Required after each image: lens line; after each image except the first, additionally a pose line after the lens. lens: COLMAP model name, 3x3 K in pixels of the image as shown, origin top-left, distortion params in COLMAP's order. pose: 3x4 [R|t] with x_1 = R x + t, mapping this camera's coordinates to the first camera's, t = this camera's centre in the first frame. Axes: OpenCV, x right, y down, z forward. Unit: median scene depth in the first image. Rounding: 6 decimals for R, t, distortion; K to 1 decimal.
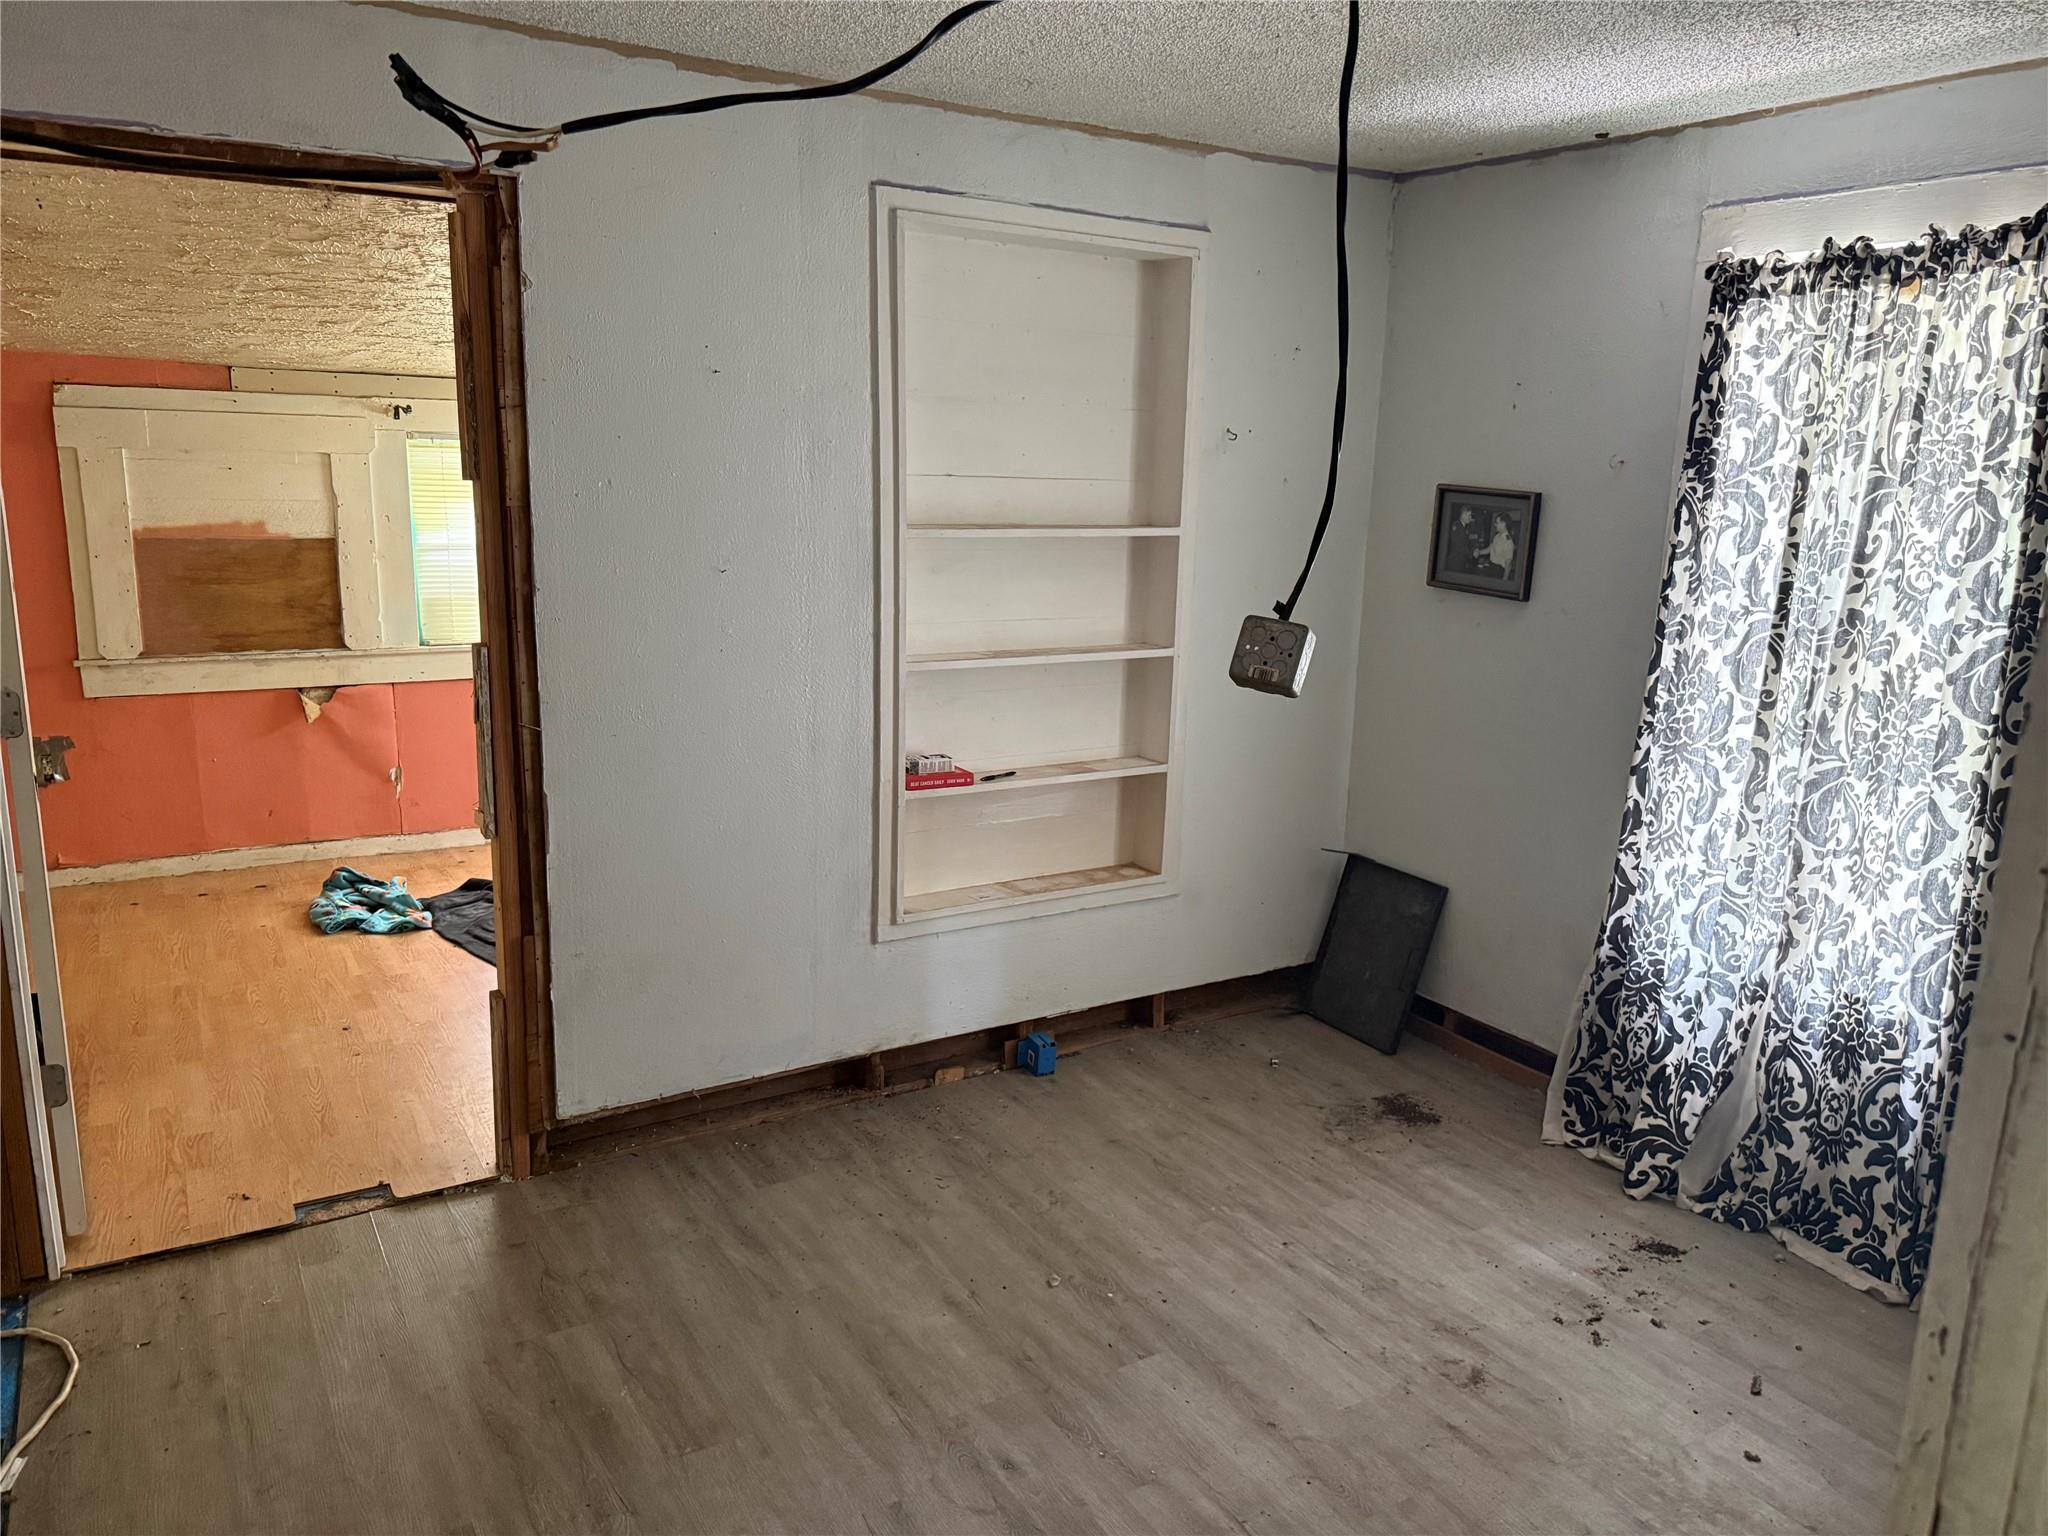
lens RADIAL K [[1447.8, 0, 1029.1], [0, 1447.8, 772.7], [0, 0, 1]] dist [-0.001497, 0.000103]
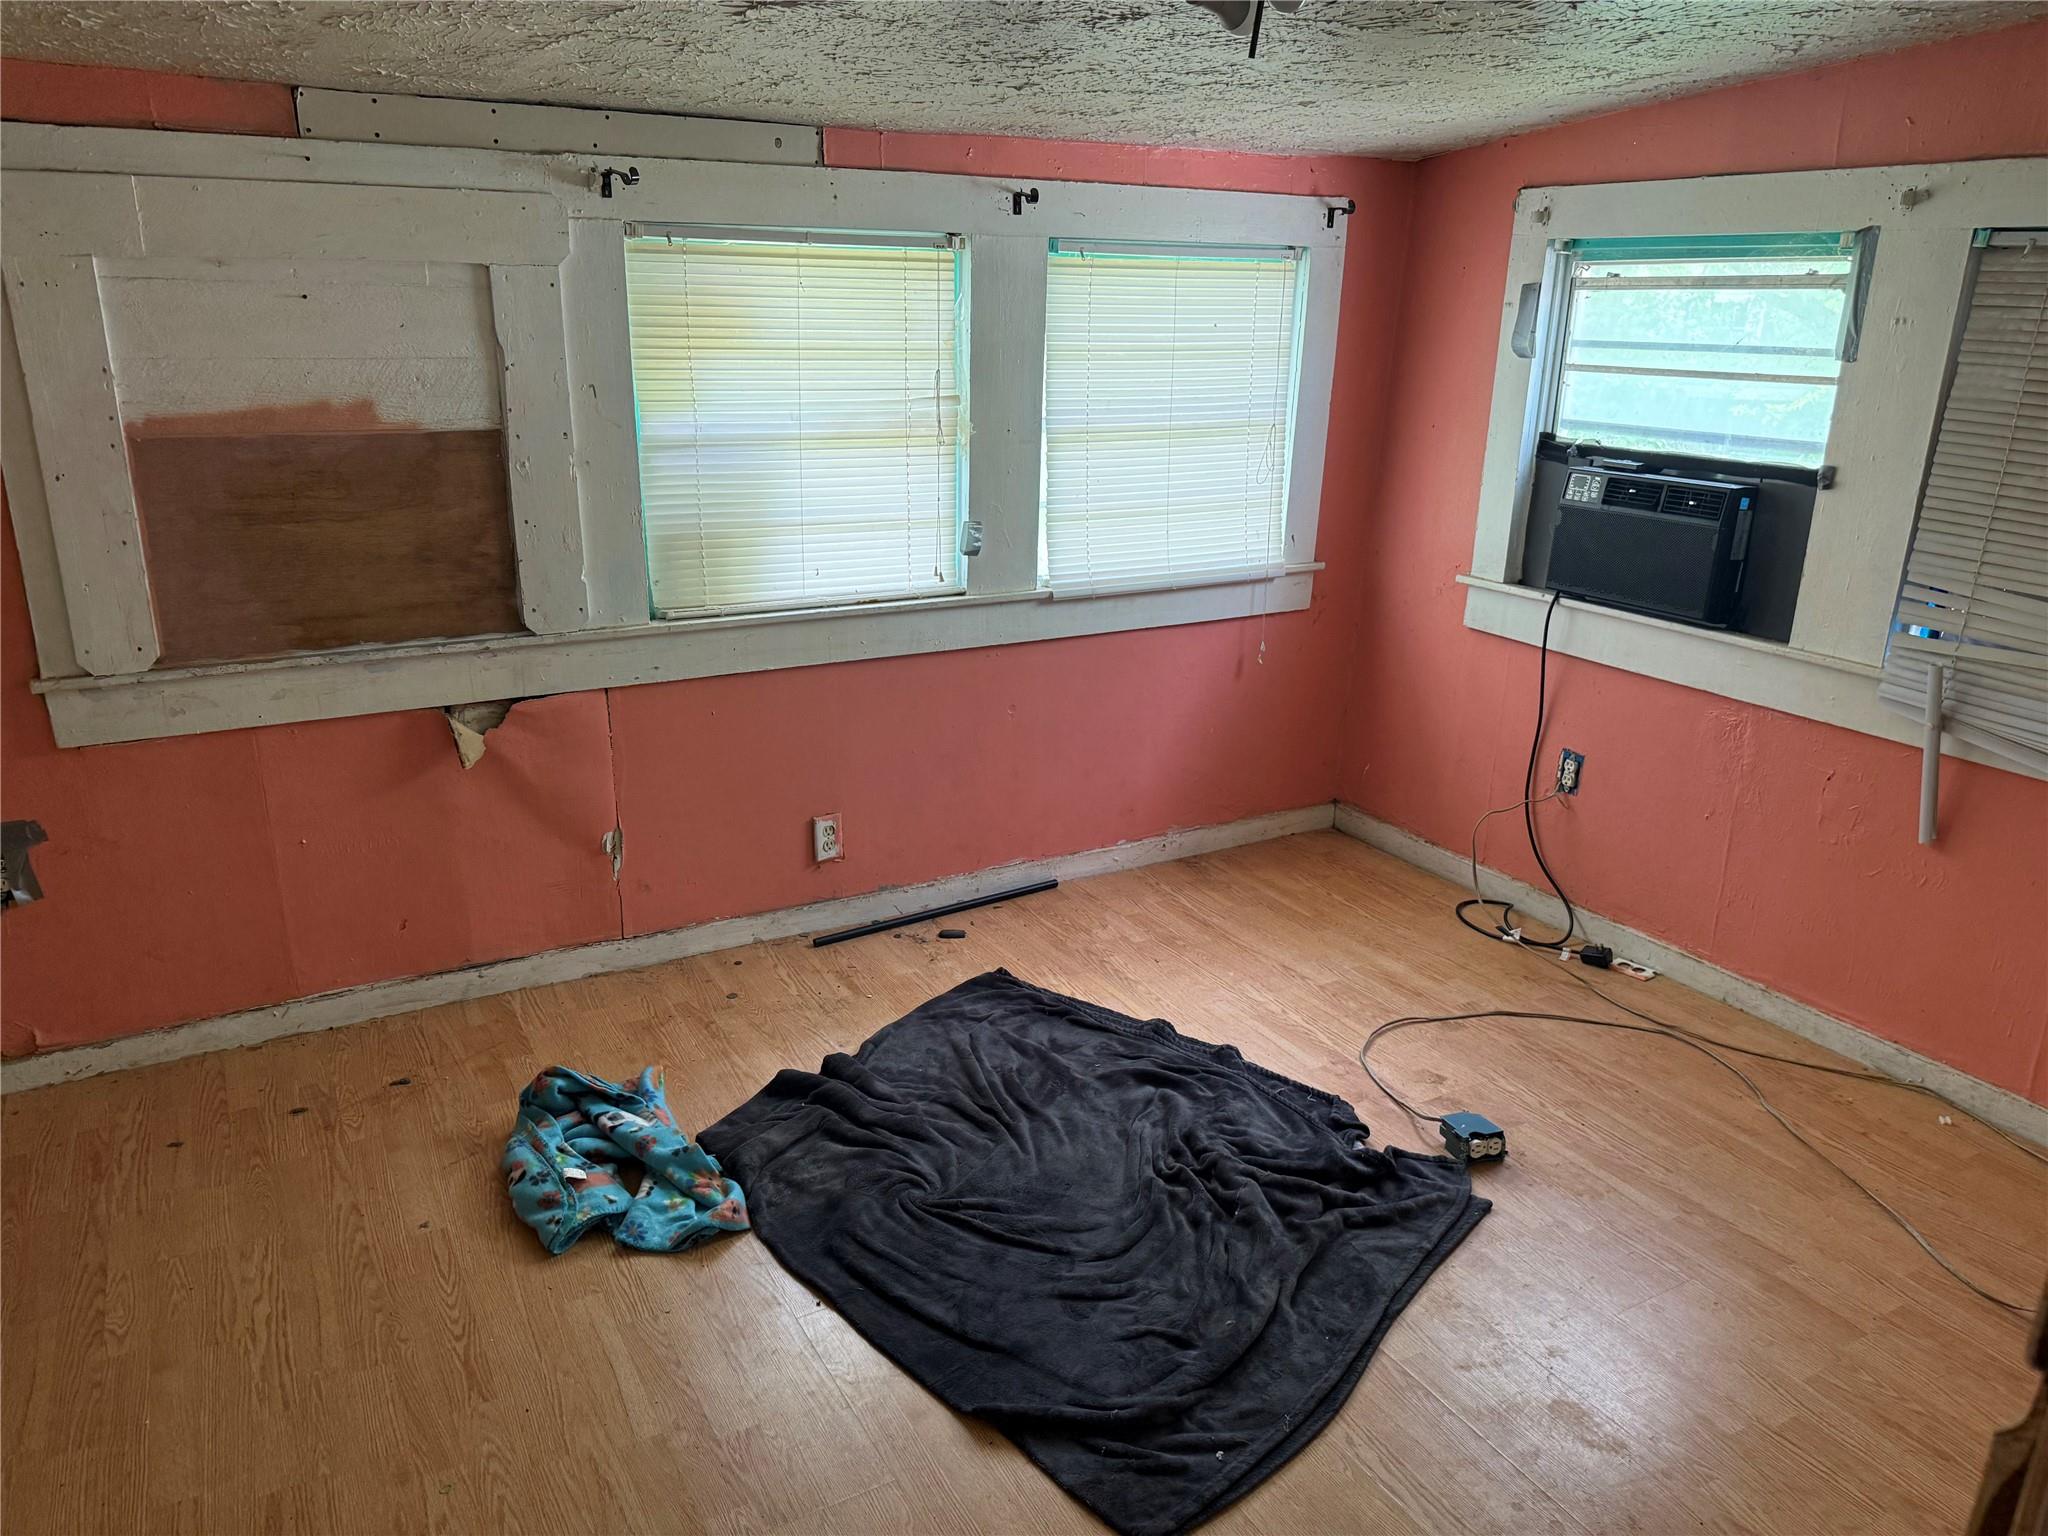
lens RADIAL K [[1447.8, 0, 1017.5], [0, 1447.8, 764.9], [0, 0, 1]] dist [-0.001497, 0.000103]
pose [[0.999260, 0.002959, -0.038362, -0.275119], [0.001260, 0.993988, 0.109485, -0.099521], [0.038455, -0.109452, 0.993248, 0.474925]]
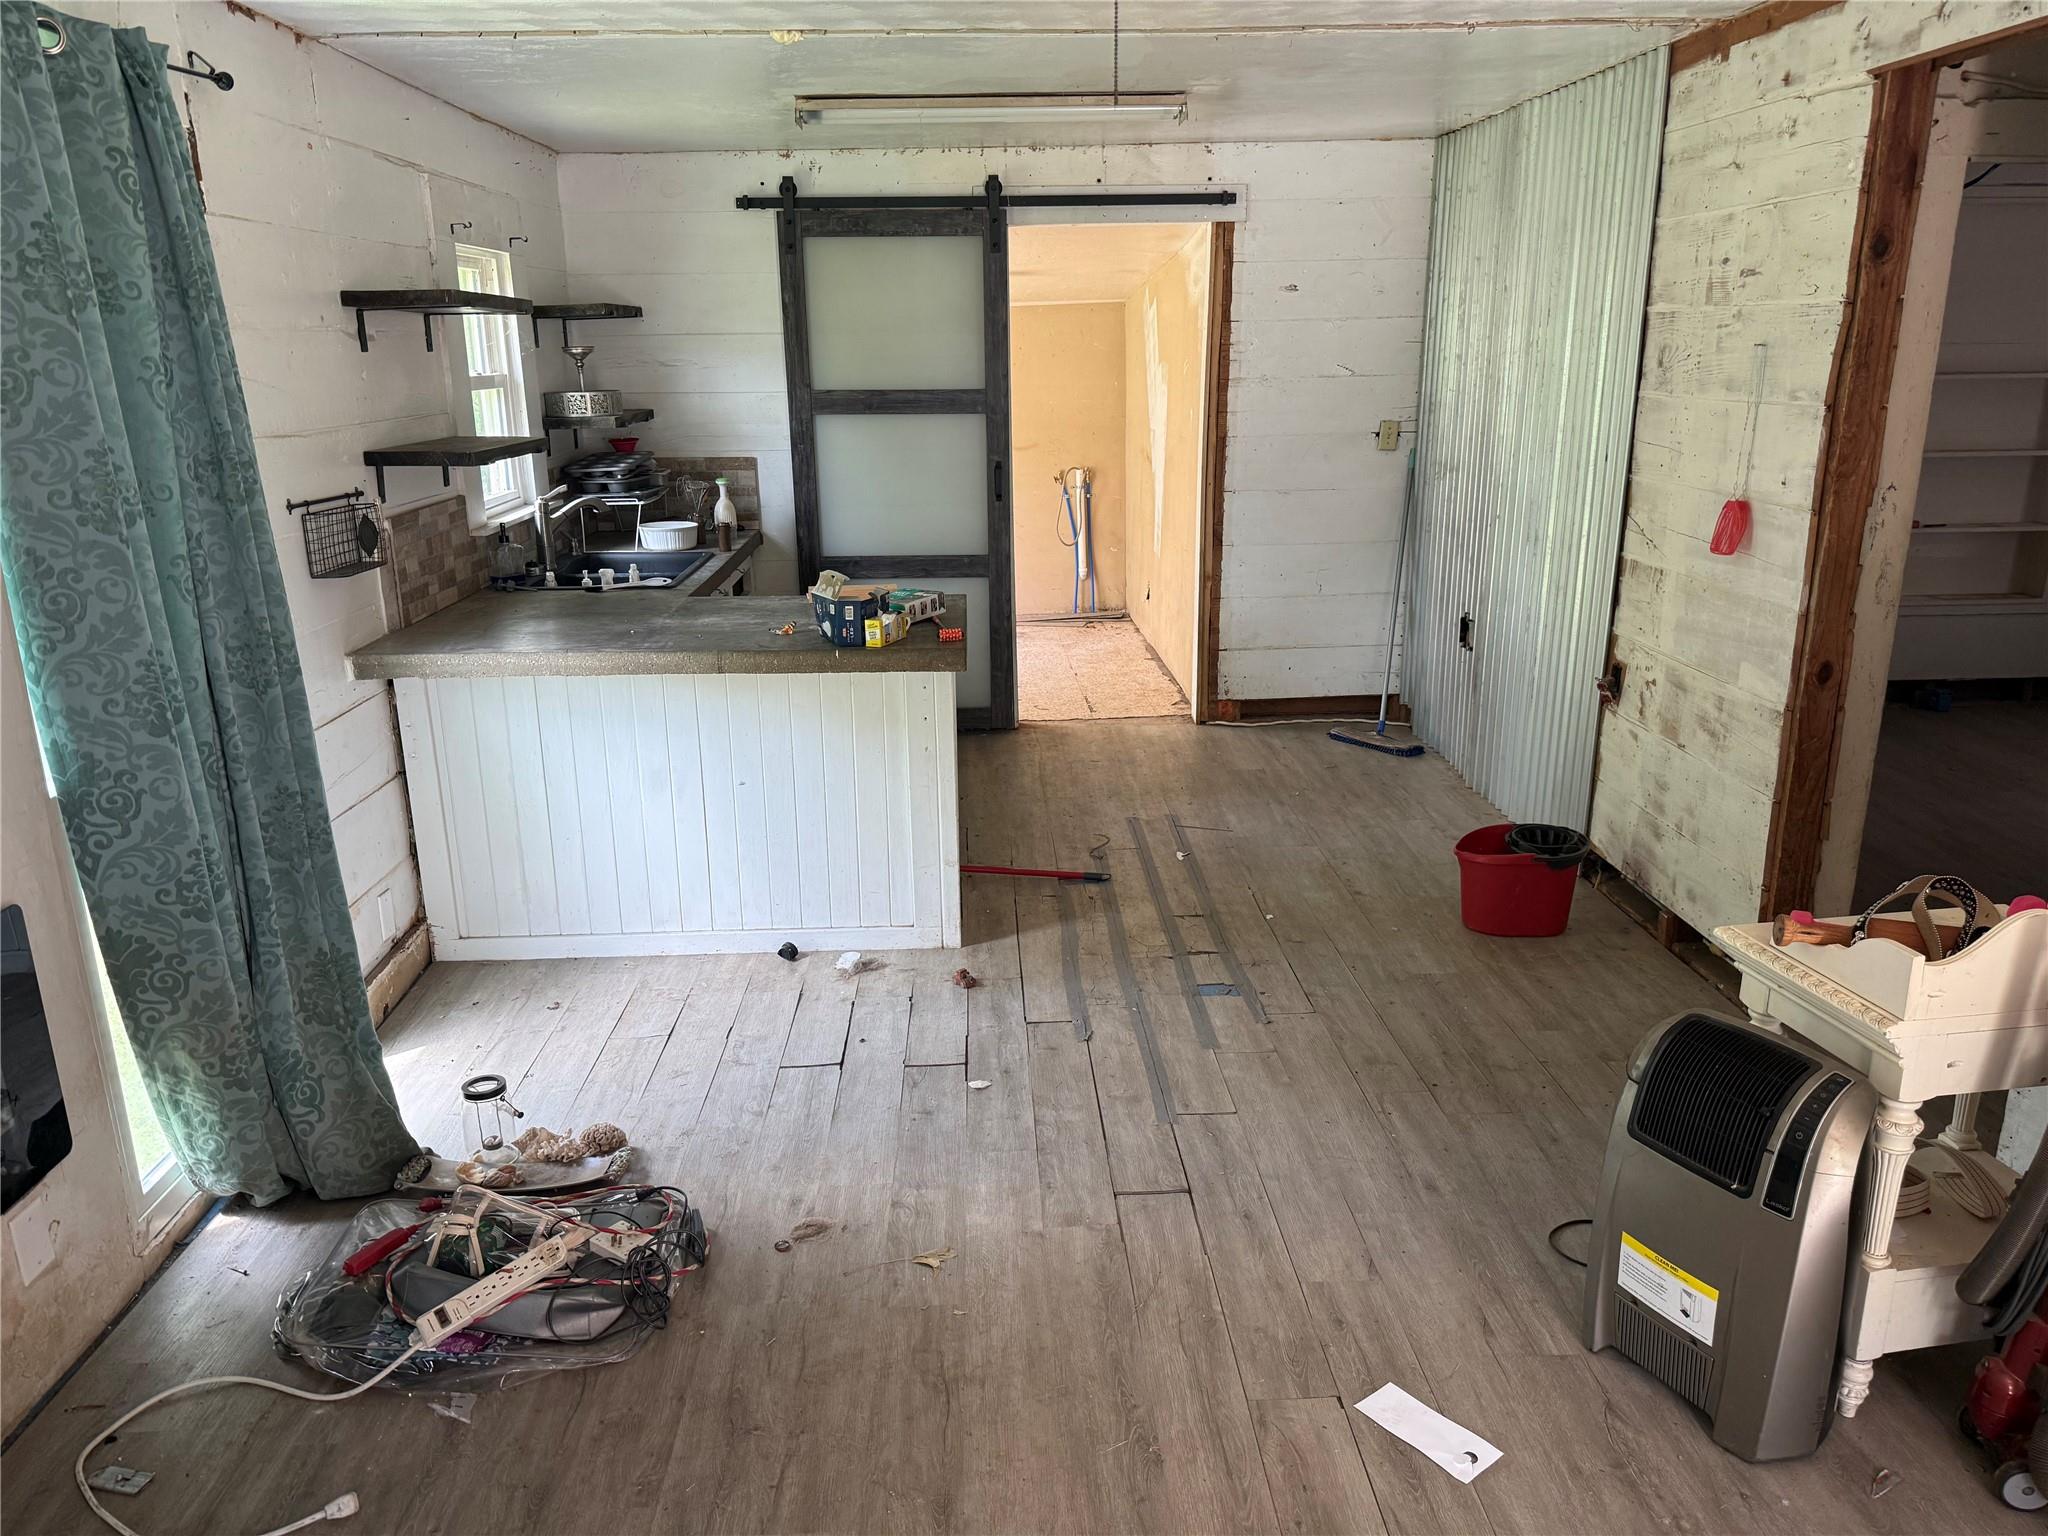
lens RADIAL K [[1447.8, 0, 1025.3], [0, 1447.8, 770.1], [0, 0, 1]] dist [-0.001497, 0.000103]
pose [[0.864034, 0.102326, -0.492925, -0.106878], [-0.069648, 0.994007, 0.084261, 0.298472], [0.498593, -0.038473, 0.865982, -1.426110]]
